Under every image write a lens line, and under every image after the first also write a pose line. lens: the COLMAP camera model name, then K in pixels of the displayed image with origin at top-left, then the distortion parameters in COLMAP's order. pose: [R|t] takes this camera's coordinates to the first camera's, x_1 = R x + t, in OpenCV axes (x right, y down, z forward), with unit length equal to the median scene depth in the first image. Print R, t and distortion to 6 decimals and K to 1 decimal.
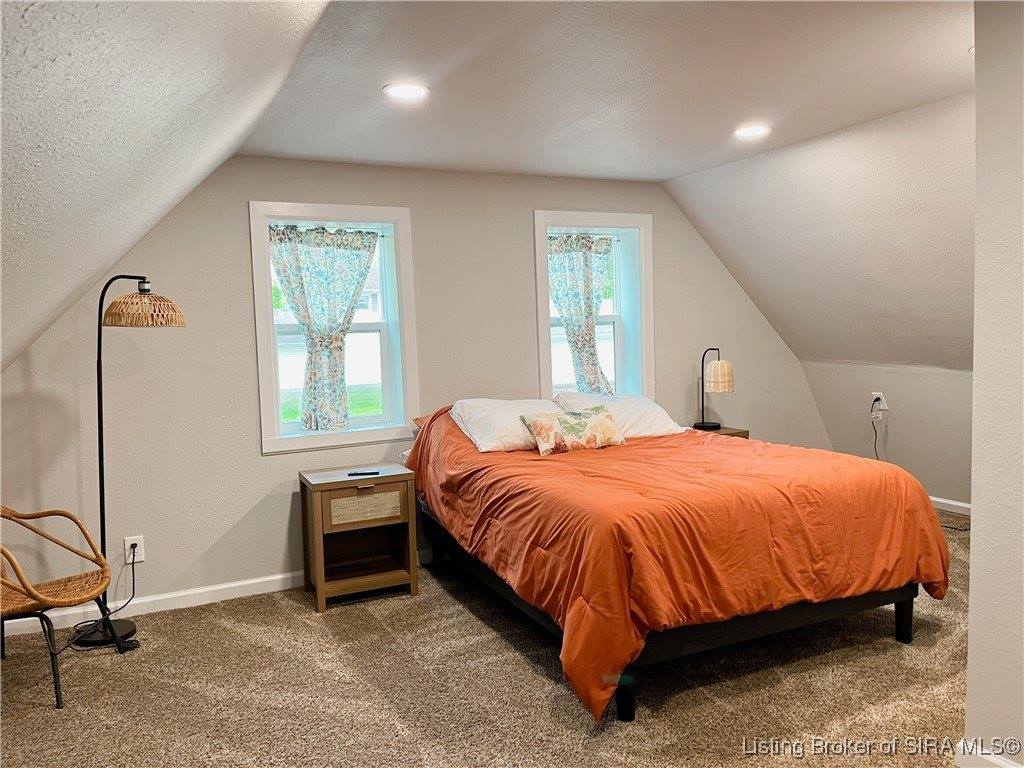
lens RADIAL K [[769.0, 0, 505.8], [0, 769.0, 382.9], [0, 0, 1]] dist [0.067207, -0.084501]
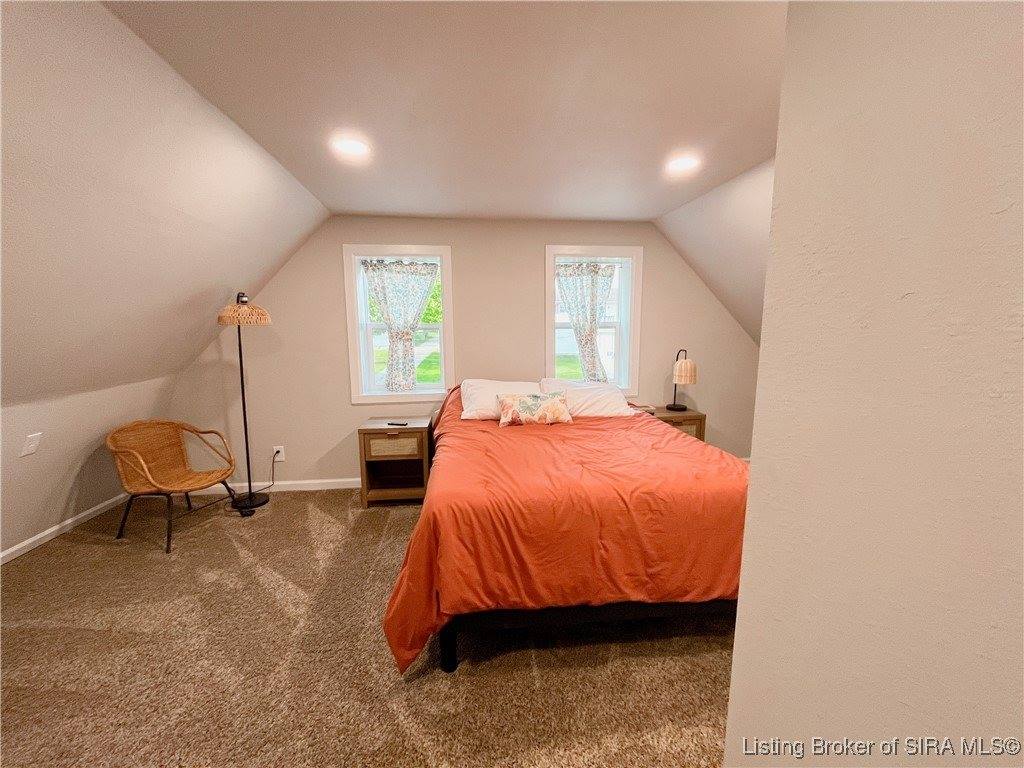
lens RADIAL K [[410.2, 0, 512.0], [0, 410.2, 384.0], [0, 0, 1]] dist [0.000665, 0.000039]
pose [[0.943322, 0.073301, -0.323683, 0.274761], [-0.047735, 0.995130, 0.086242, -0.040403], [0.328429, -0.065903, 0.942227, 0.305173]]
